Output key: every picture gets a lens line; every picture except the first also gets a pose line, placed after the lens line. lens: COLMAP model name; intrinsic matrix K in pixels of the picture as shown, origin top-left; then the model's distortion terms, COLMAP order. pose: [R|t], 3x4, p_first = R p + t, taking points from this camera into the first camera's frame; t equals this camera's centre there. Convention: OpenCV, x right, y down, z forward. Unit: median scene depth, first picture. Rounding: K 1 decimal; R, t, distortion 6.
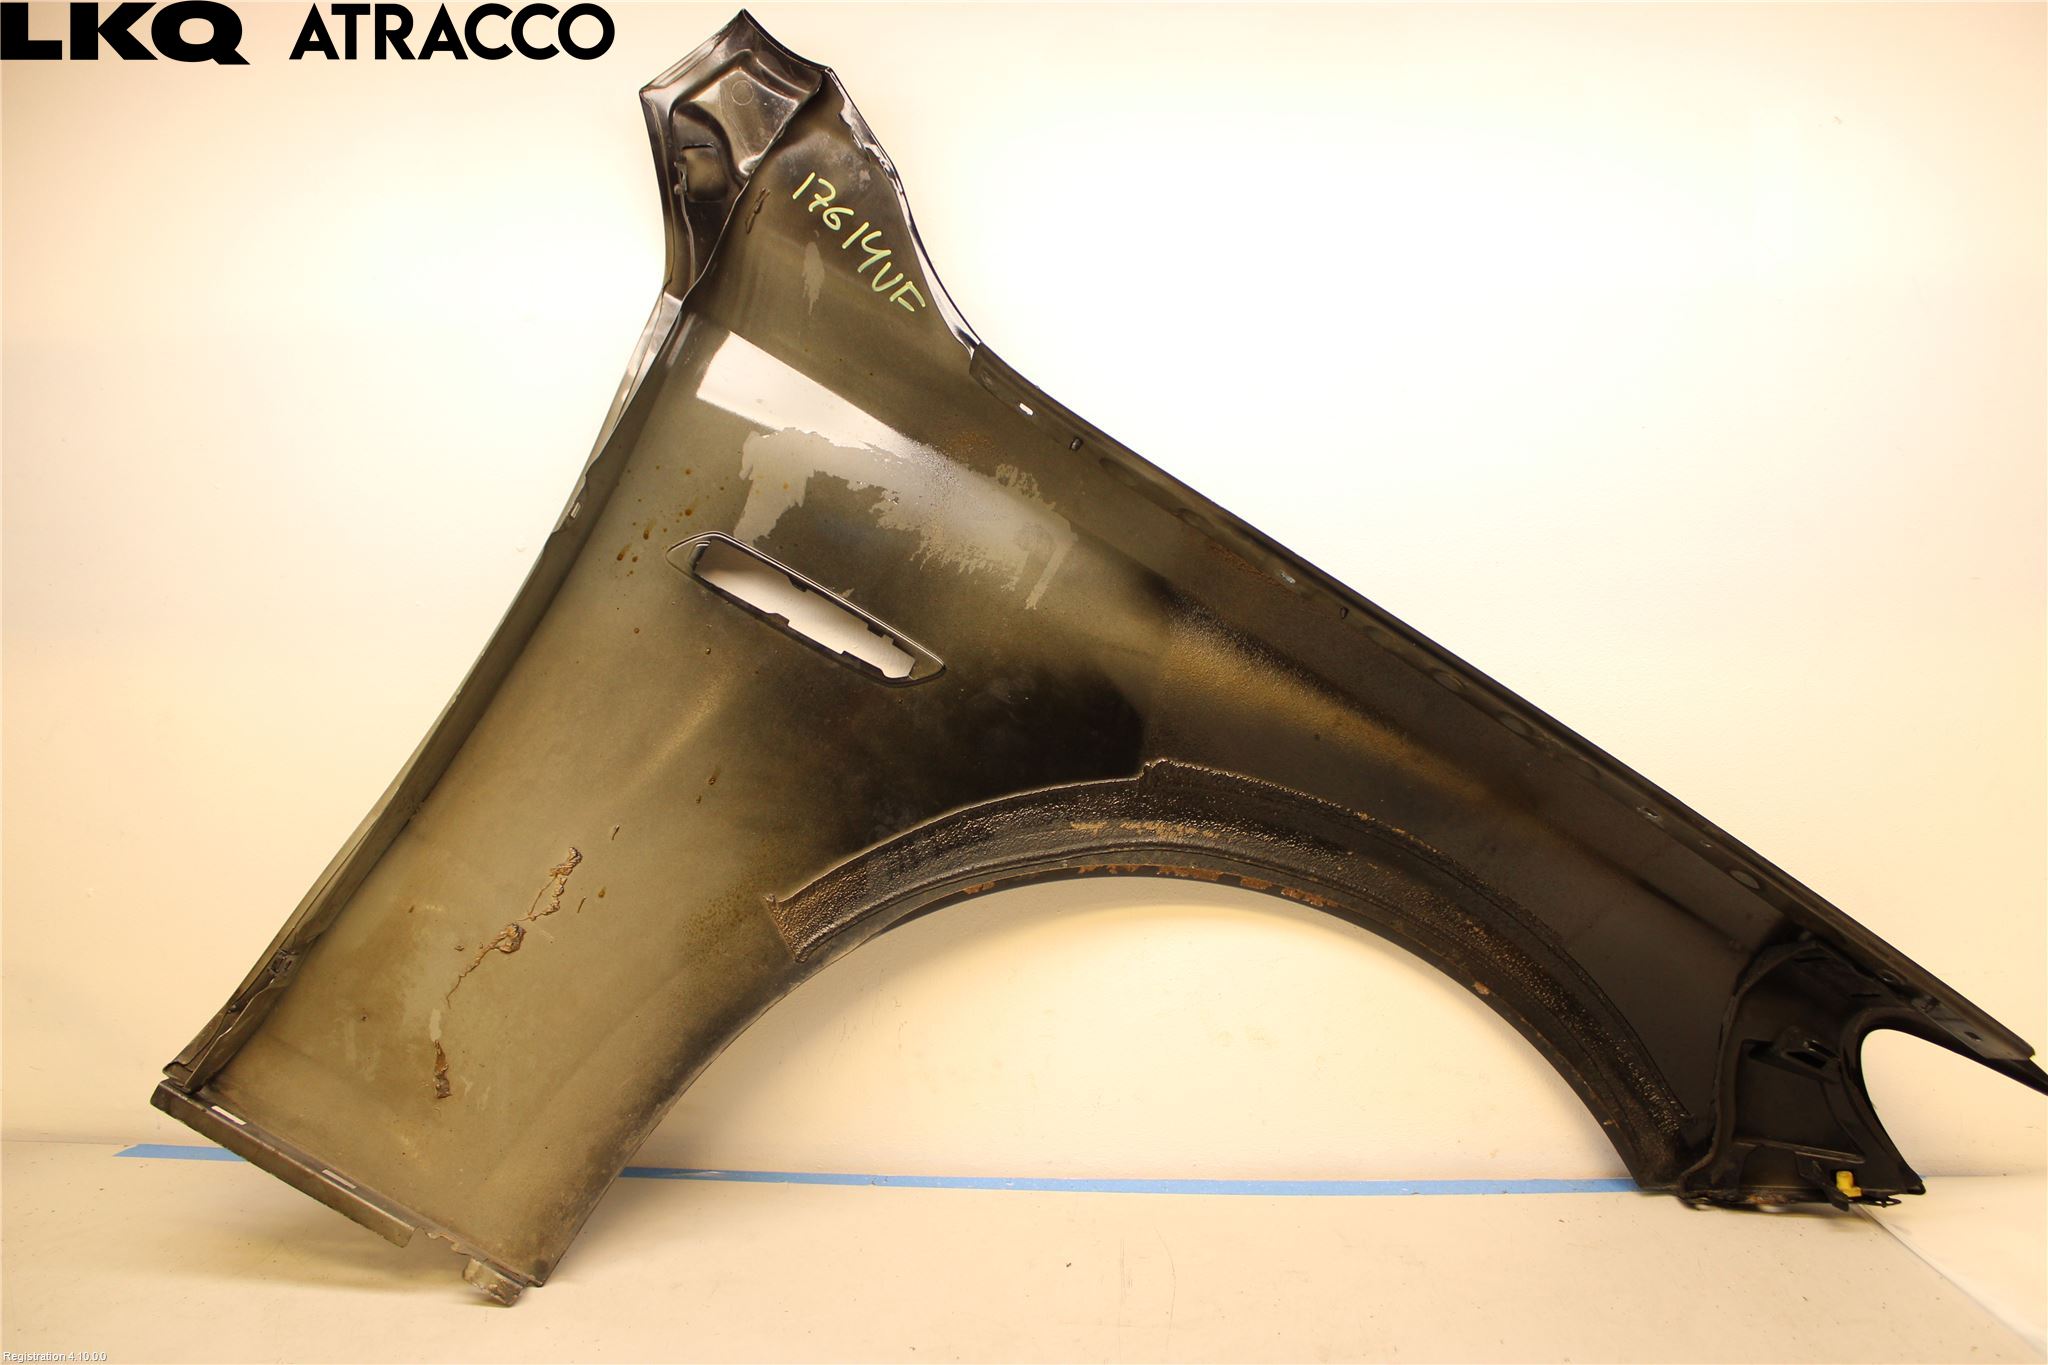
lens RADIAL K [[1664.4, 0, 1020.2], [0, 1664.4, 682.9], [0, 0, 1]] dist [-0.109611, 0.016644]
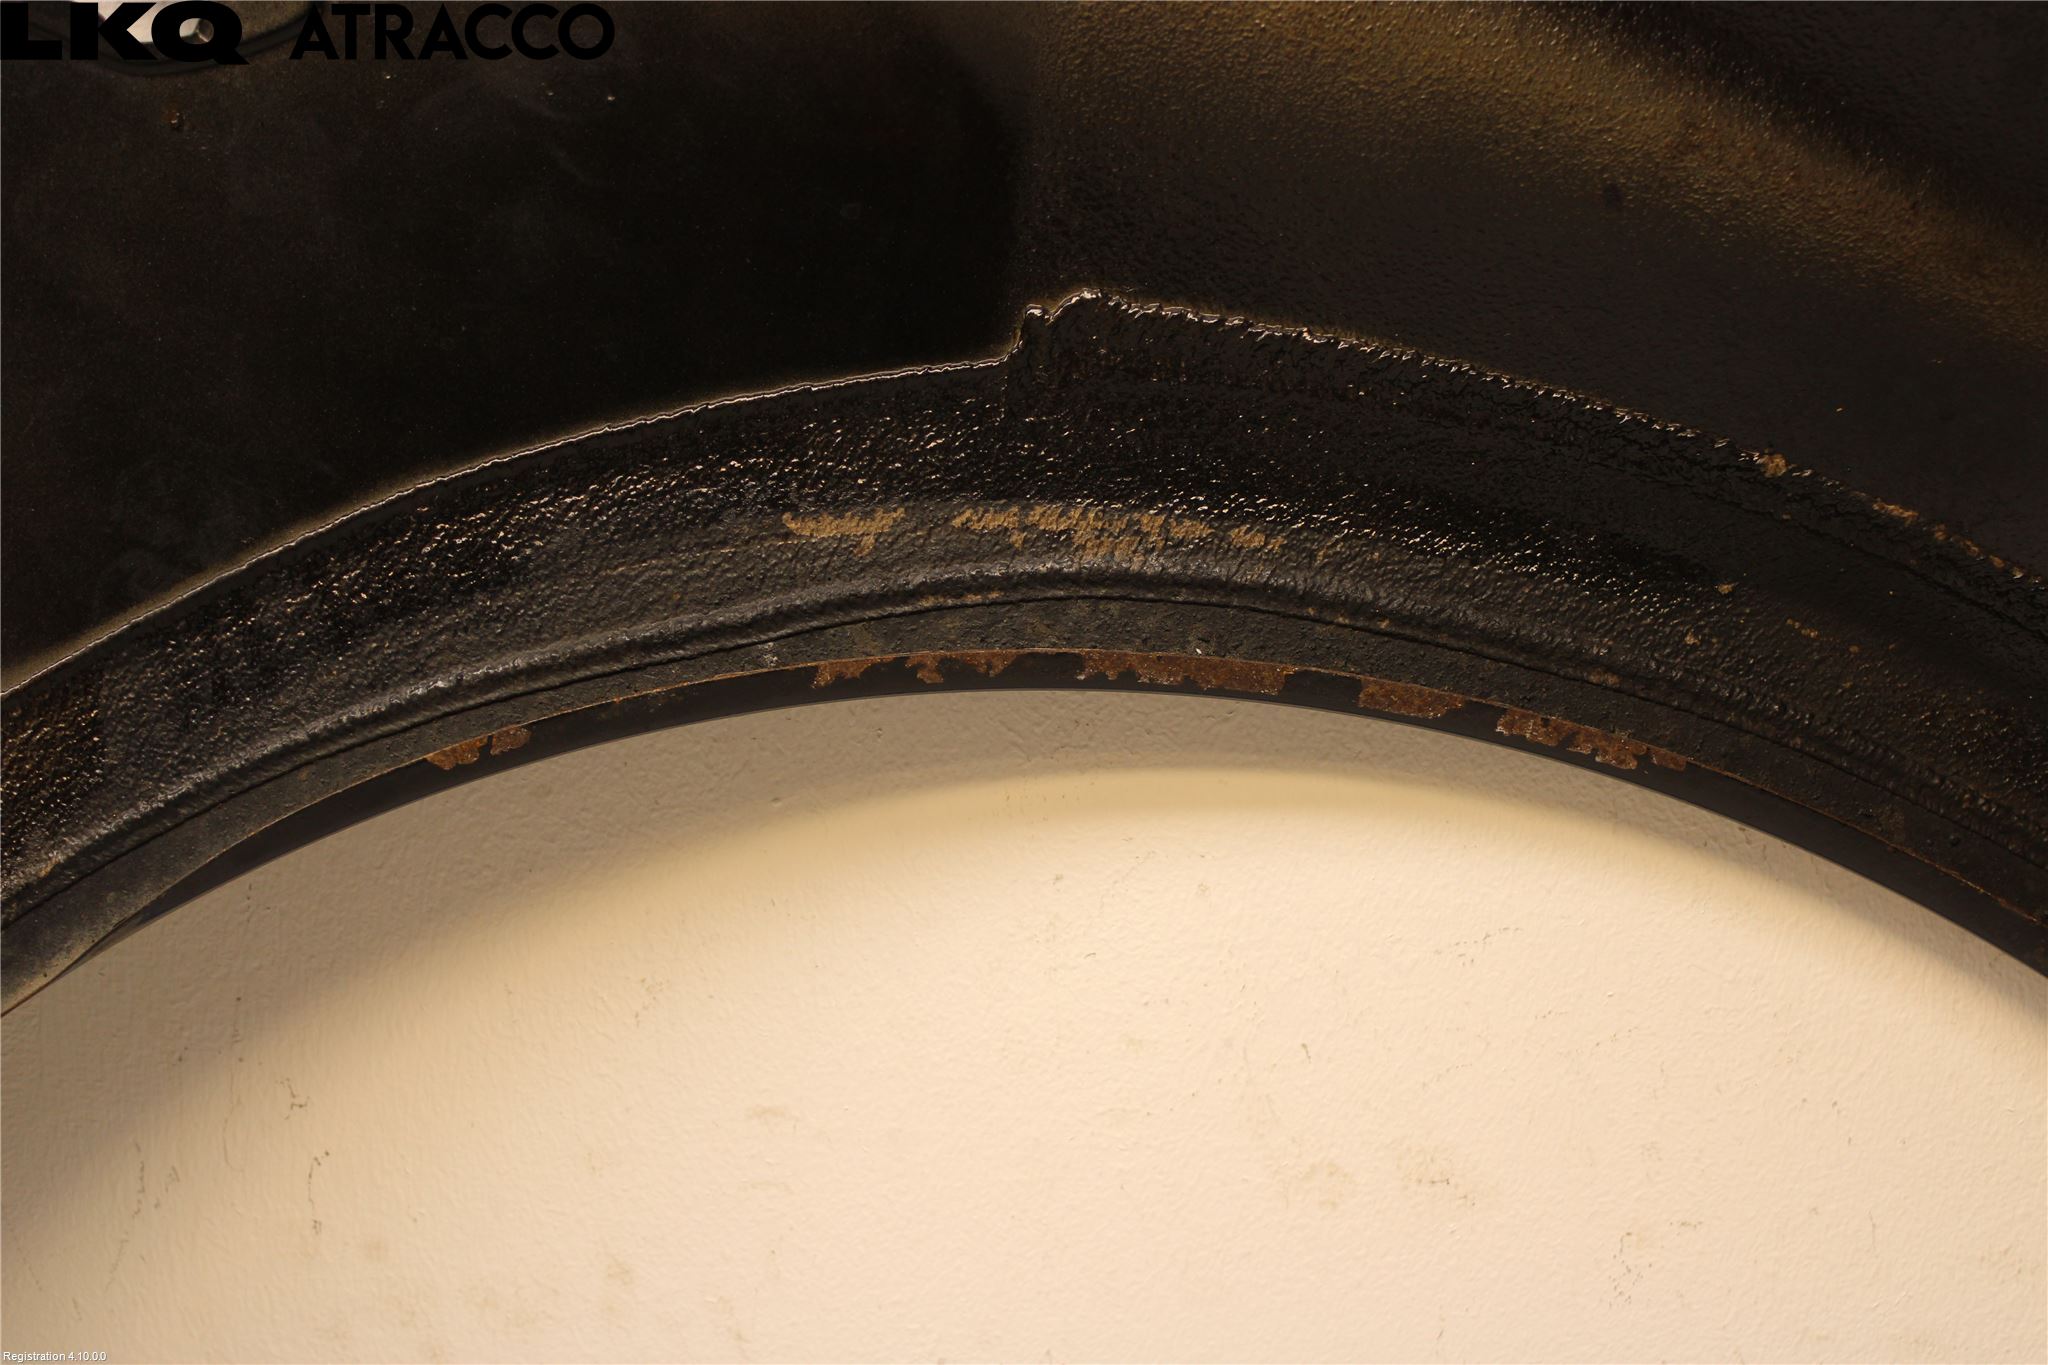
lens RADIAL K [[3176.0, 0, 1020.2], [0, 3176.0, 682.1], [0, 0, 1]] dist [-0.036496, 0.000000]
pose [[0.999364, -0.035242, -0.005459, 0.075022], [0.035660, 0.985675, 0.164840, 0.021043], [-0.000429, -0.164930, 0.986305, 0.435834]]
